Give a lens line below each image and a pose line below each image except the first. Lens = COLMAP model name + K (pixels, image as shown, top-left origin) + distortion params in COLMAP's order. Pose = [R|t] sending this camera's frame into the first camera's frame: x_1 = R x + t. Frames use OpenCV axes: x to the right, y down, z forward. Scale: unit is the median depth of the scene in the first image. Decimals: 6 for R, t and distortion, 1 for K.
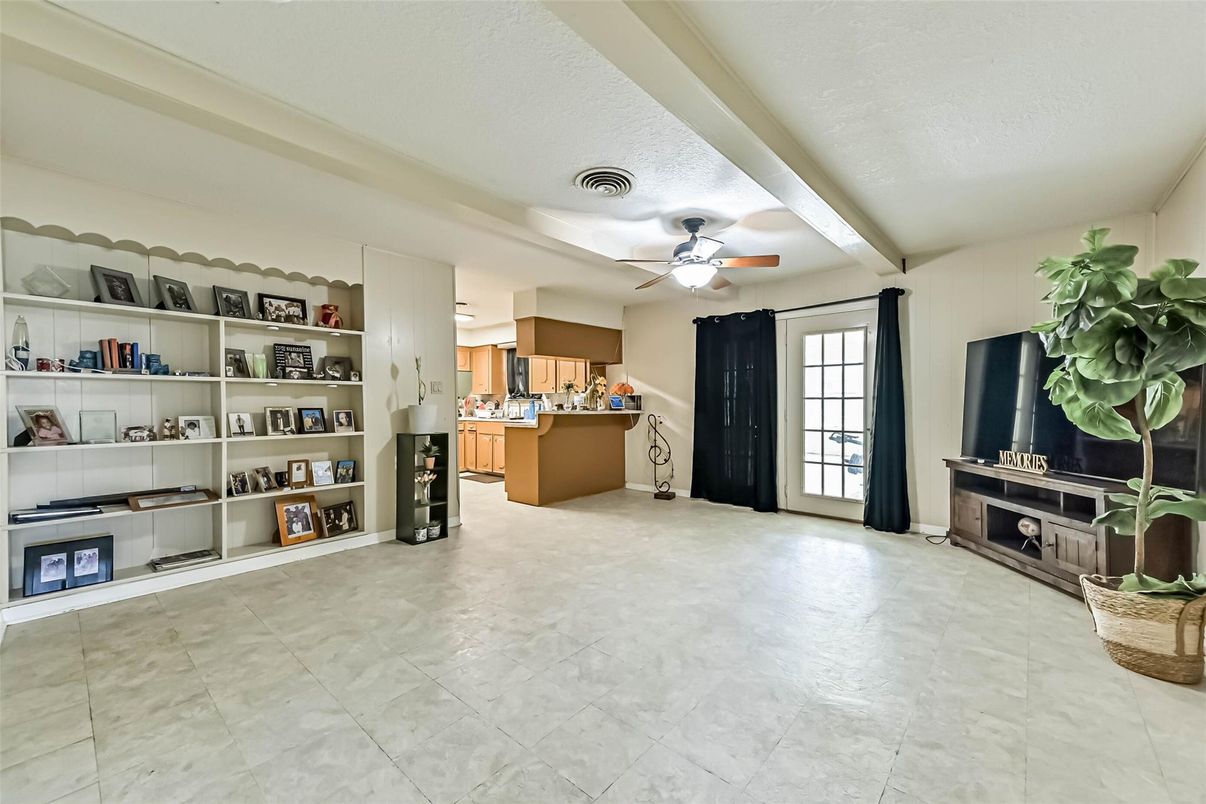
lens RADIAL K [[481.5, 0, 607.6], [0, 481.5, 400.5], [0, 0, 1]] dist [-0.000016, -0.000013]
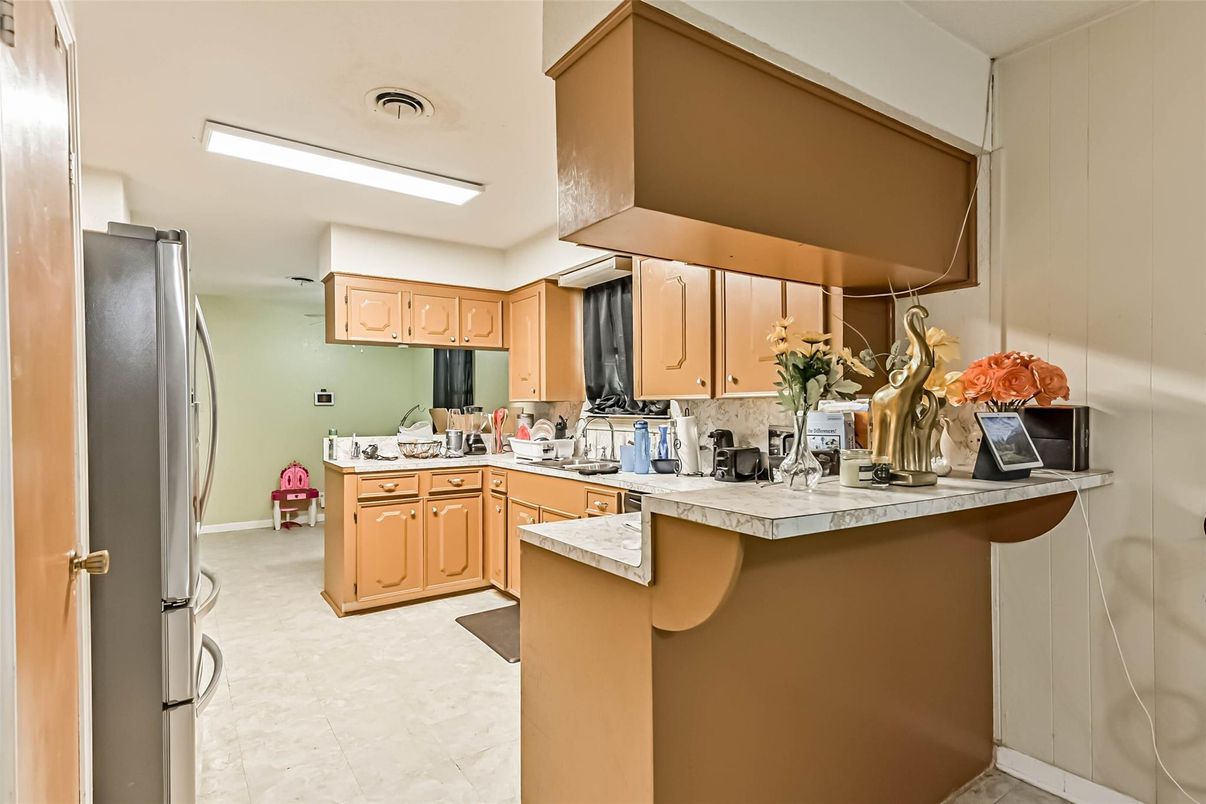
lens RADIAL K [[611.2, 0, 602.7], [0, 611.2, 404.9], [0, 0, 1]] dist [-0.000726, -0.000032]
pose [[0.970849, -0.004009, -0.239659, -0.077549], [0.003979, 0.999992, -0.000612, -0.010635], [0.239659, -0.000359, 0.970857, 0.562300]]
